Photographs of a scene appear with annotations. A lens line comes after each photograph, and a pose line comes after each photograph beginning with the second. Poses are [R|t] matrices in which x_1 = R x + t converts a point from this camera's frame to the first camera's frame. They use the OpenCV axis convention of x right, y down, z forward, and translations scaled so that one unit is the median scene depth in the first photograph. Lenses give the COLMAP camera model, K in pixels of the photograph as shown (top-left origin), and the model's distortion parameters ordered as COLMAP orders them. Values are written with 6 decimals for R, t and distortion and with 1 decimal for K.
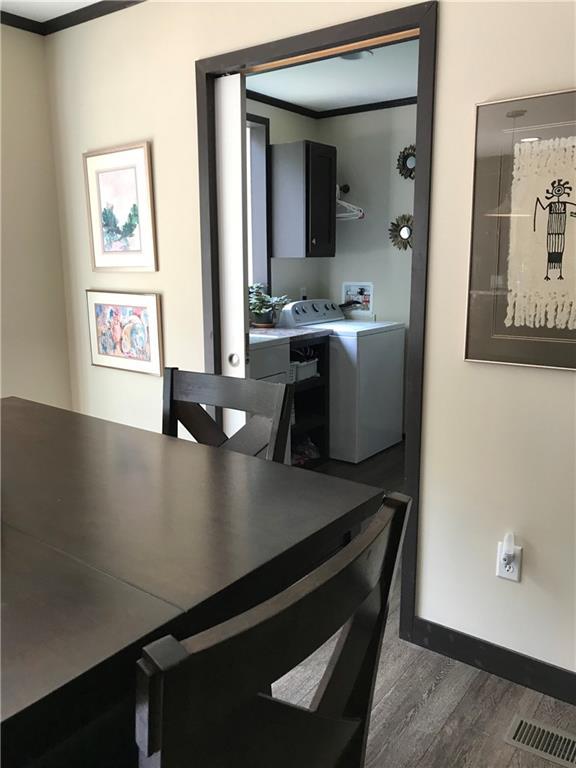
lens RADIAL K [[630.0, 0, 289.8], [0, 630.0, 383.8], [0, 0, 1]] dist [0.014196, -0.026419]
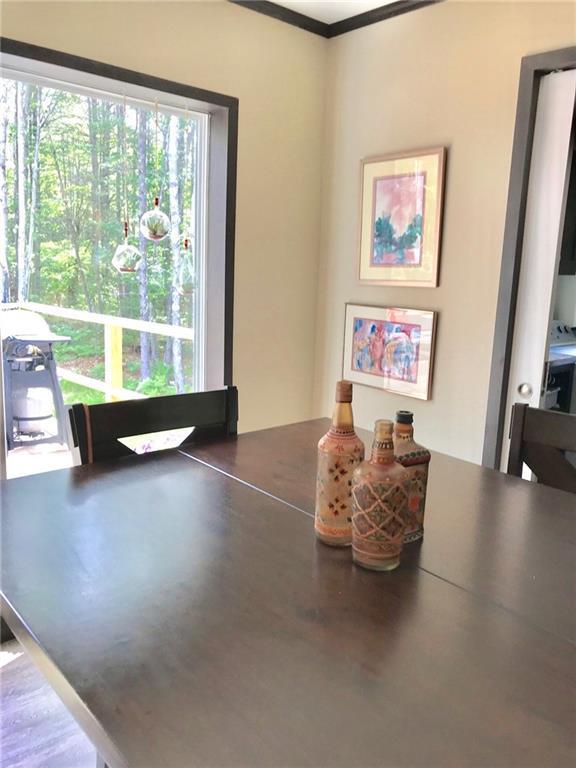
lens RADIAL K [[630.0, 0, 285.3], [0, 630.0, 384.1], [0, 0, 1]] dist [0.014196, -0.026419]
pose [[0.976125, 0.072979, -0.204582, -0.218179], [-0.075615, 0.997124, -0.005087, -0.014740], [0.203623, 0.020435, 0.978836, 0.053214]]
